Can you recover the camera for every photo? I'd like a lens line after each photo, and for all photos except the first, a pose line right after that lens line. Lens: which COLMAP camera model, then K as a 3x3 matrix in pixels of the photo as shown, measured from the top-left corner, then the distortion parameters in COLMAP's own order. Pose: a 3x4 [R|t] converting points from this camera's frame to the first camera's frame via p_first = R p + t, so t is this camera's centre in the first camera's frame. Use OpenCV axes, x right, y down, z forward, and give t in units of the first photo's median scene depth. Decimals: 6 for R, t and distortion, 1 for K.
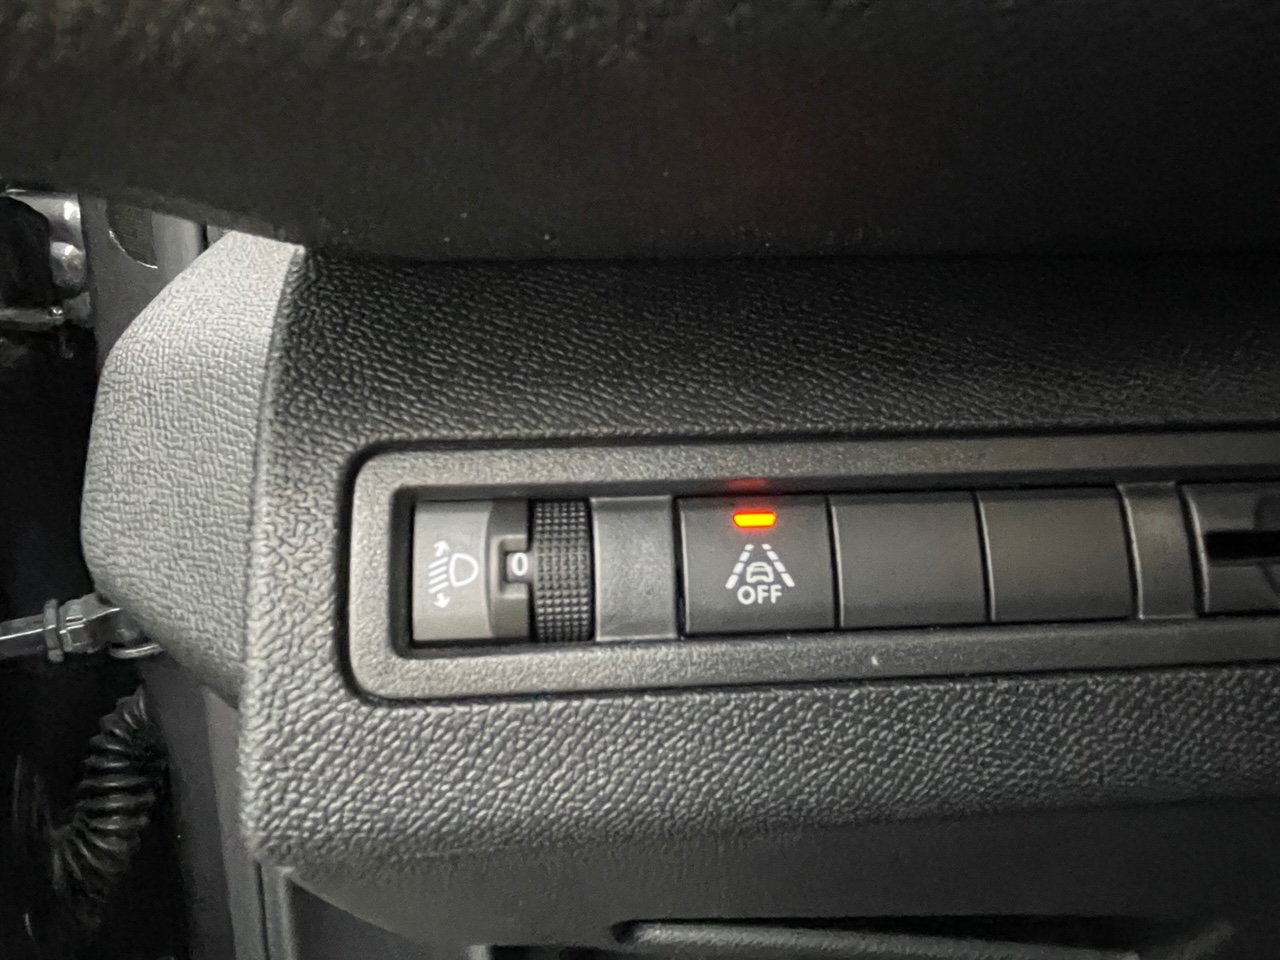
lens RADIAL K [[873.0, 0, 640.0], [0, 873.0, 480.0], [0, 0, 1]] dist [0.007640, -0.003490]
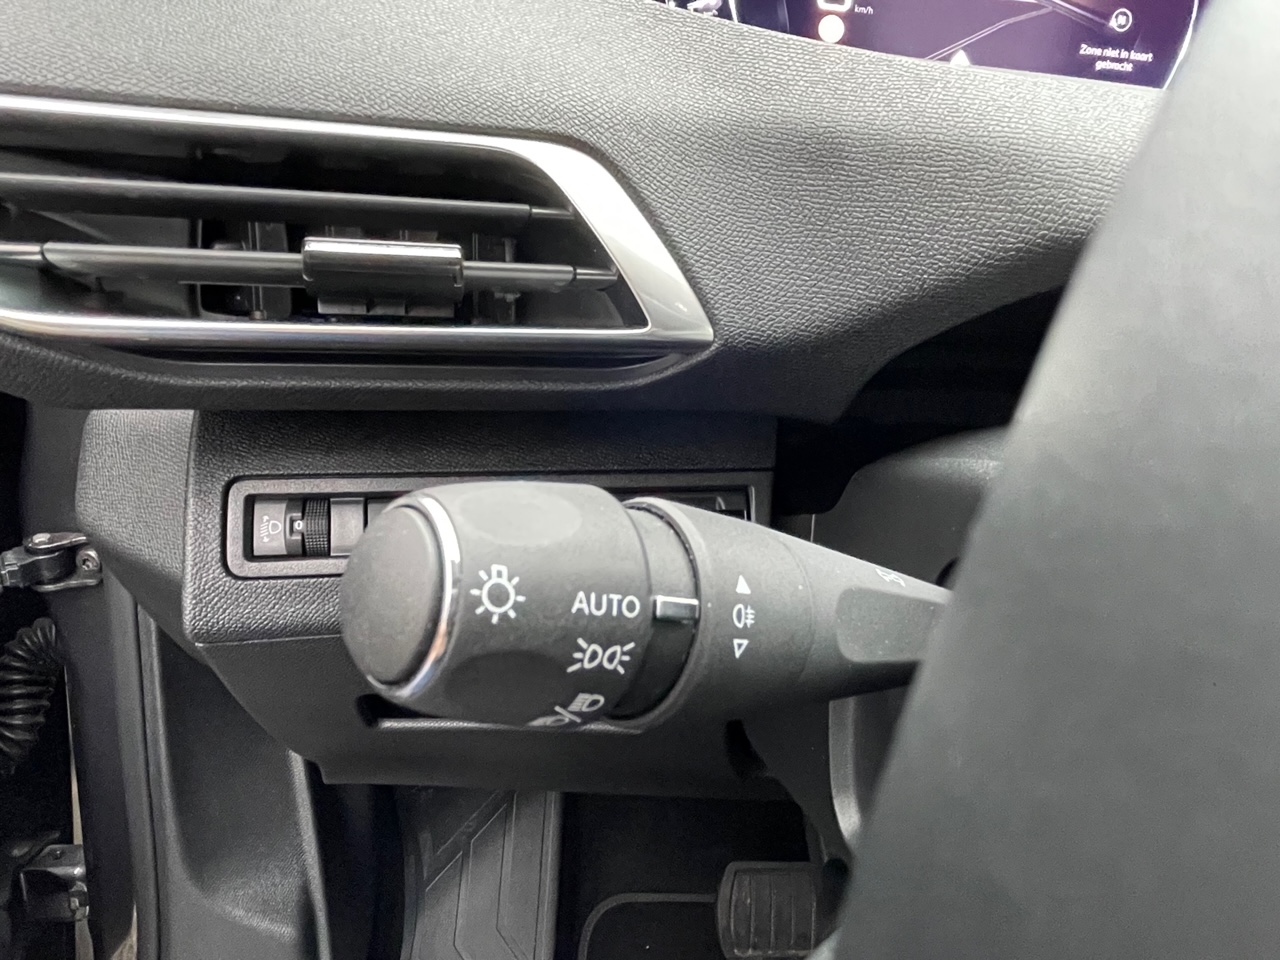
lens RADIAL K [[873.0, 0, 640.0], [0, 873.0, 480.0], [0, 0, 1]] dist [0.007640, -0.003490]
pose [[0.987283, 0.013221, 0.158424, 0.433308], [-0.018911, 0.999227, 0.034462, -0.139132], [-0.157846, -0.037020, 0.986770, -1.635116]]
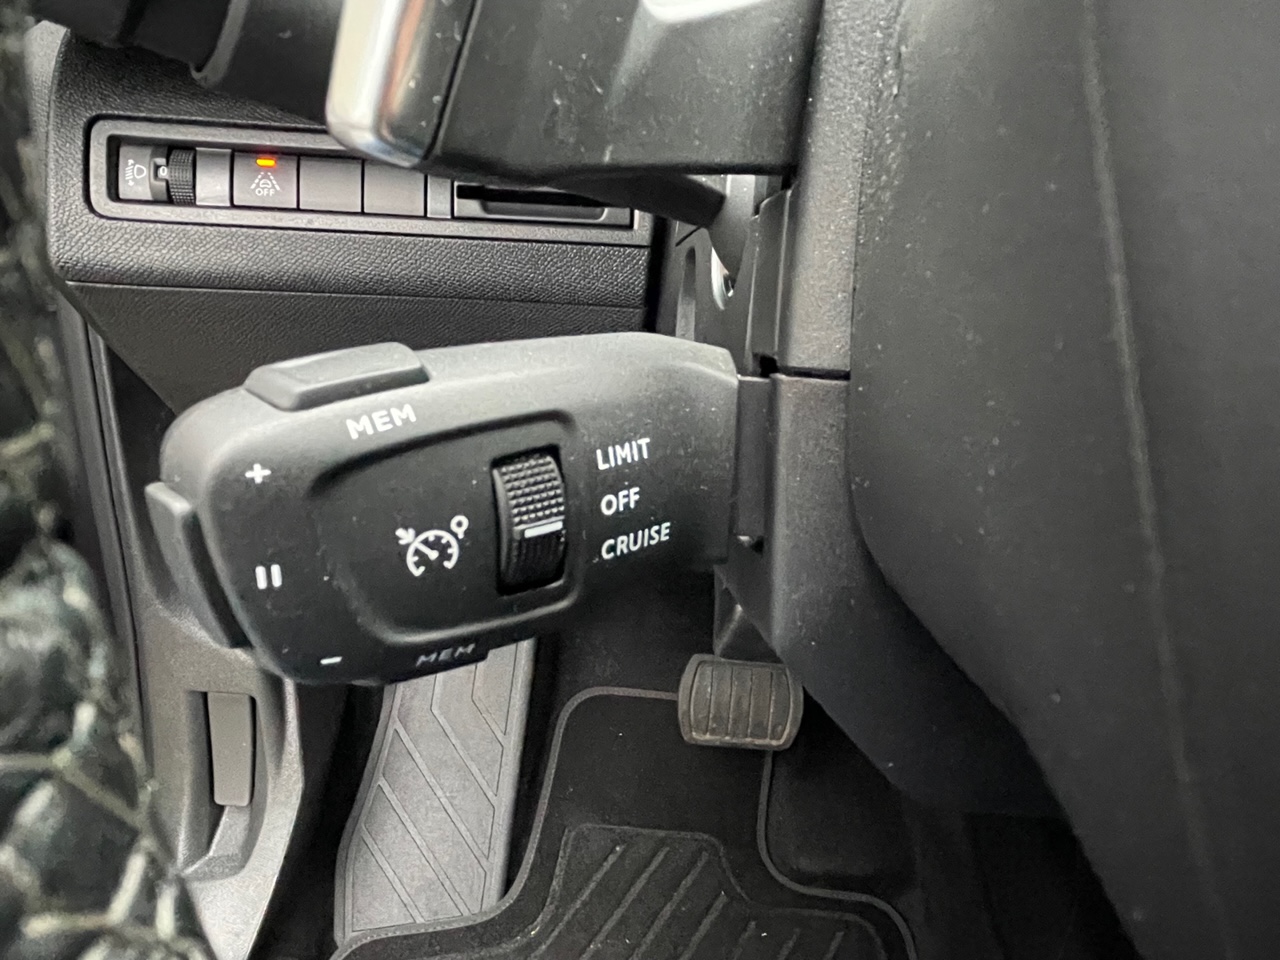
lens RADIAL K [[873.0, 0, 640.0], [0, 873.0, 480.0], [0, 0, 1]] dist [0.007640, -0.003490]
pose [[0.994372, 0.044299, 0.096239, 1.032137], [-0.060382, 0.983377, 0.171242, 0.460884], [-0.087054, -0.176089, 0.980517, -1.761863]]
